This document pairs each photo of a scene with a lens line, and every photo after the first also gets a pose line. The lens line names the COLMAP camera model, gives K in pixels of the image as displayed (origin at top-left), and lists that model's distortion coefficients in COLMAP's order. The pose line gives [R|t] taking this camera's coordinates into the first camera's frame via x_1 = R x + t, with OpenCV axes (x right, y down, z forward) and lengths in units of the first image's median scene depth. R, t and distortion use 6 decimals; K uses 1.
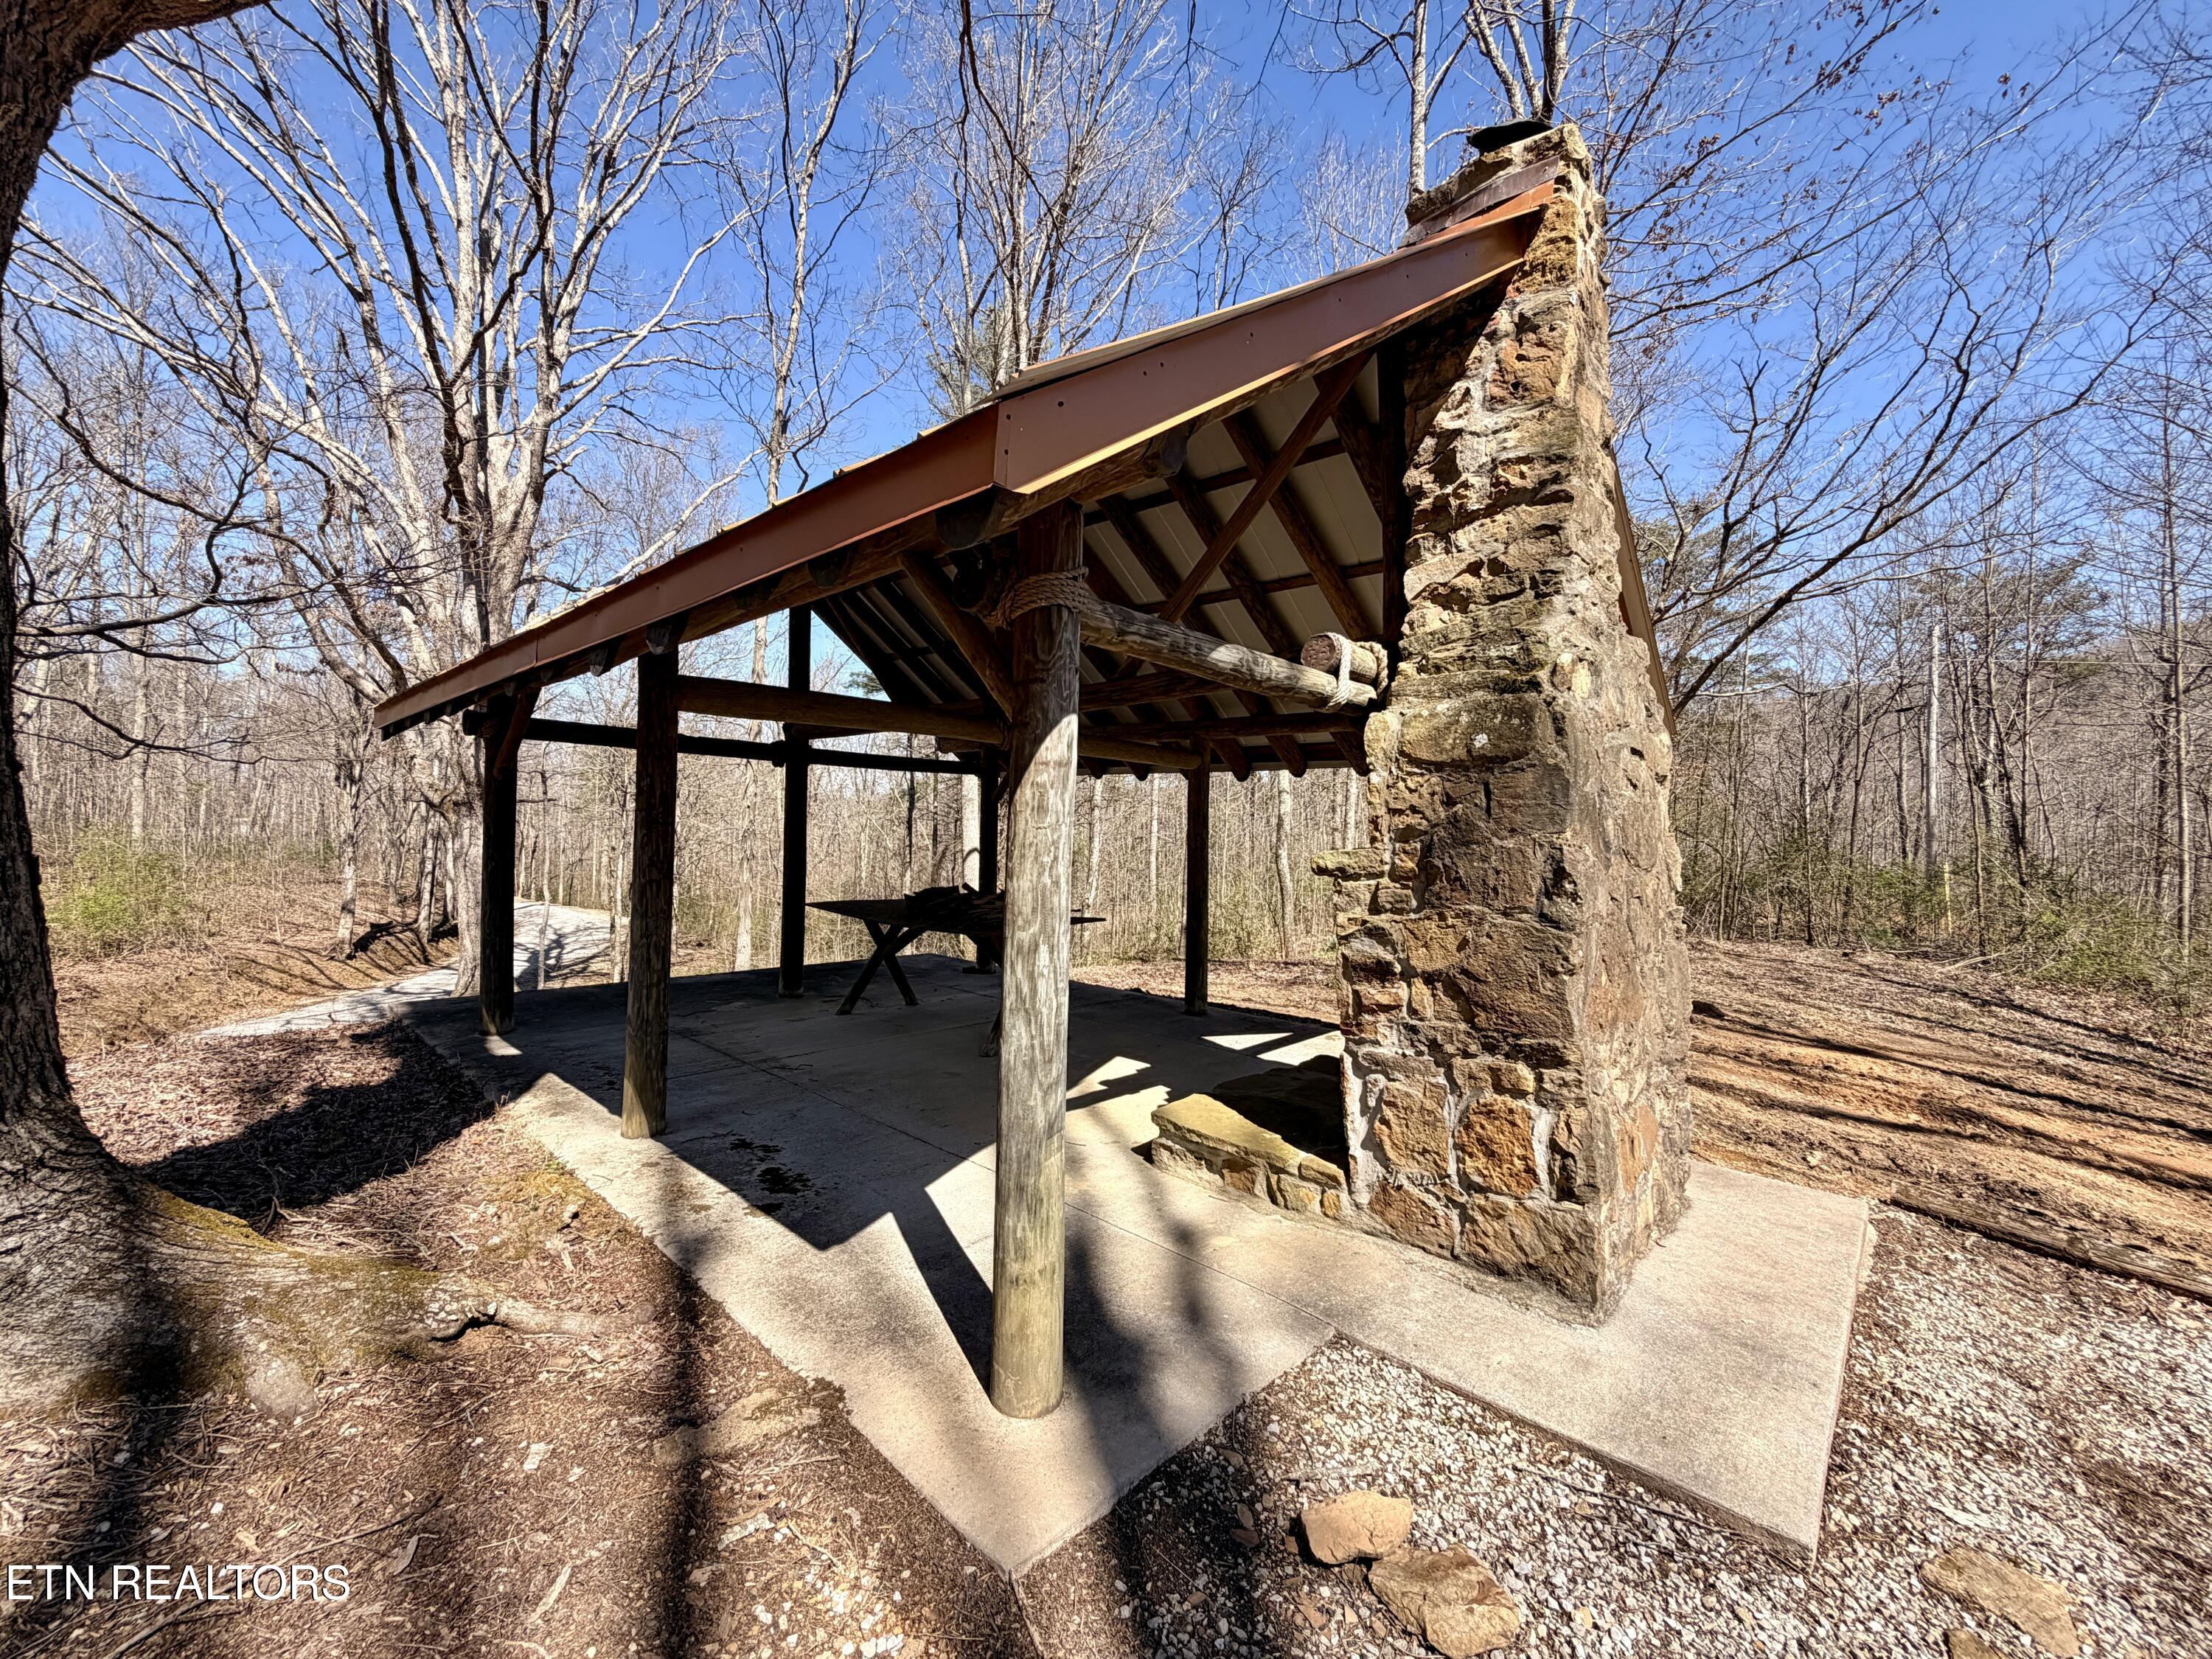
lens RADIAL K [[887.6, 0, 1106.0], [0, 887.6, 829.5], [0, 0, 1]] dist [0.001693, -0.000395]
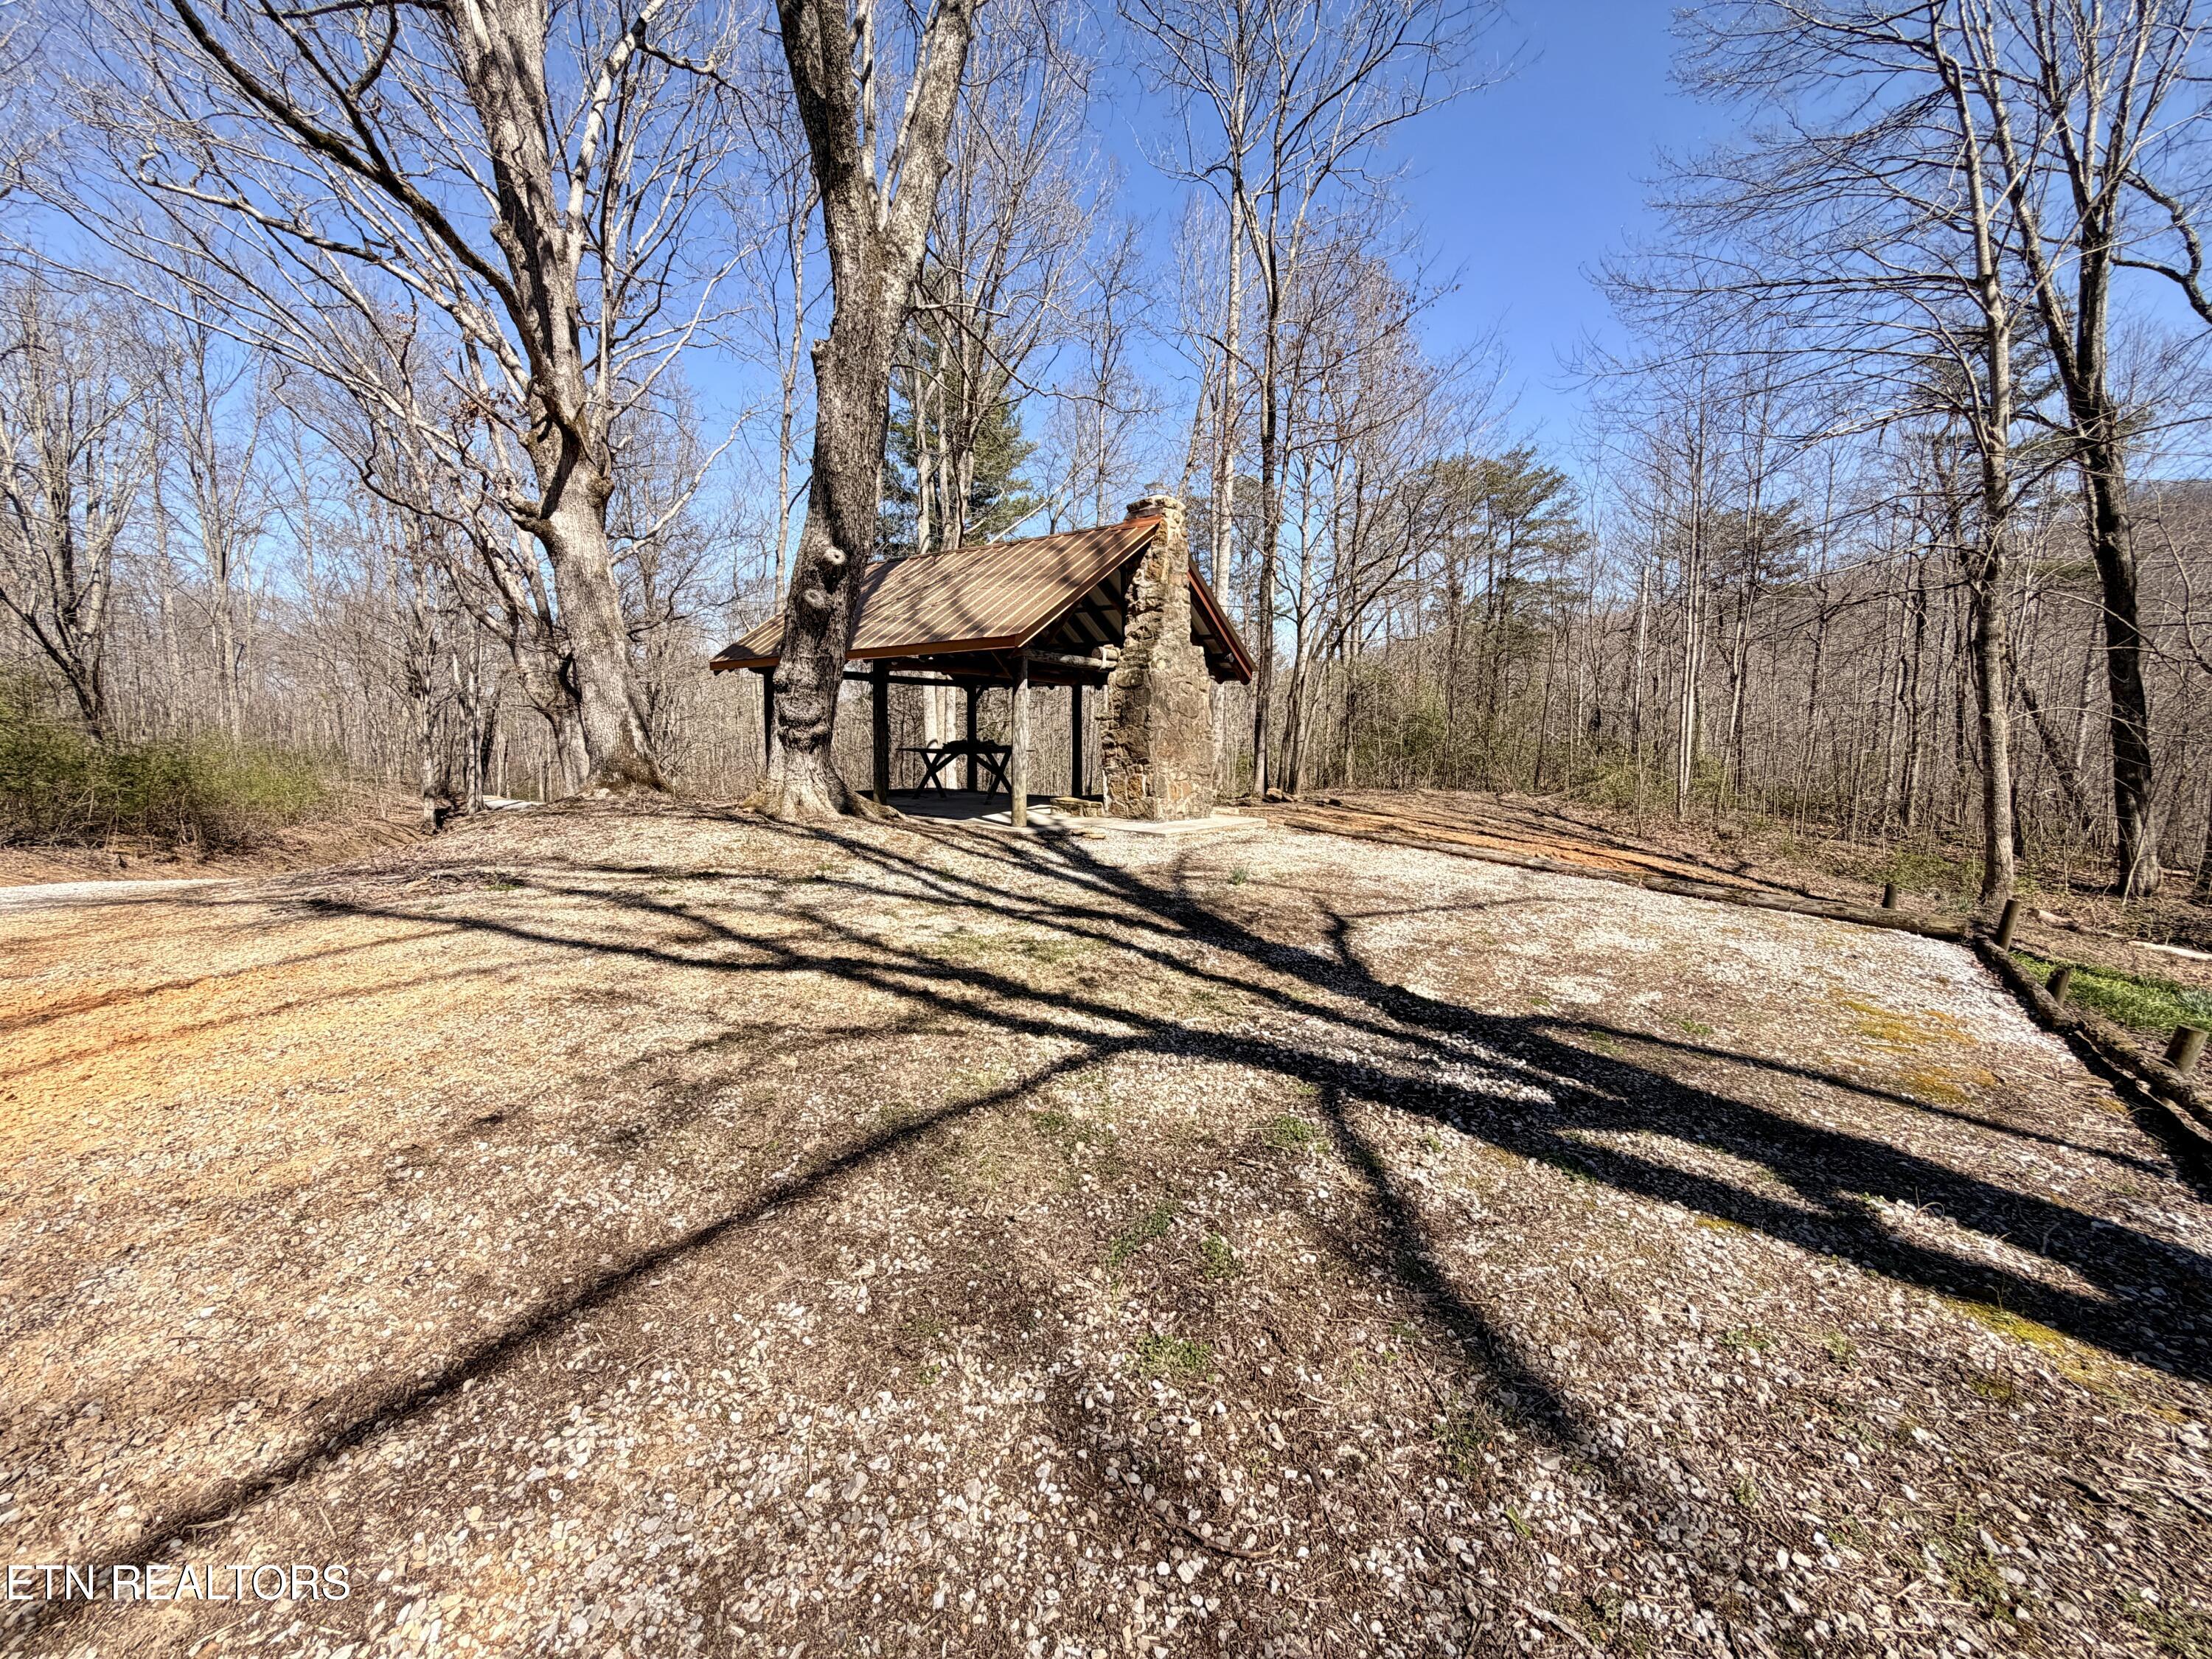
lens RADIAL K [[887.6, 0, 1106.0], [0, 887.6, 829.5], [0, 0, 1]] dist [0.001693, -0.000395]
pose [[0.996684, -0.018681, 0.079201, -0.001954], [0.010113, 0.994183, 0.107230, 0.103963], [-0.080744, -0.106073, 0.991075, -2.403097]]
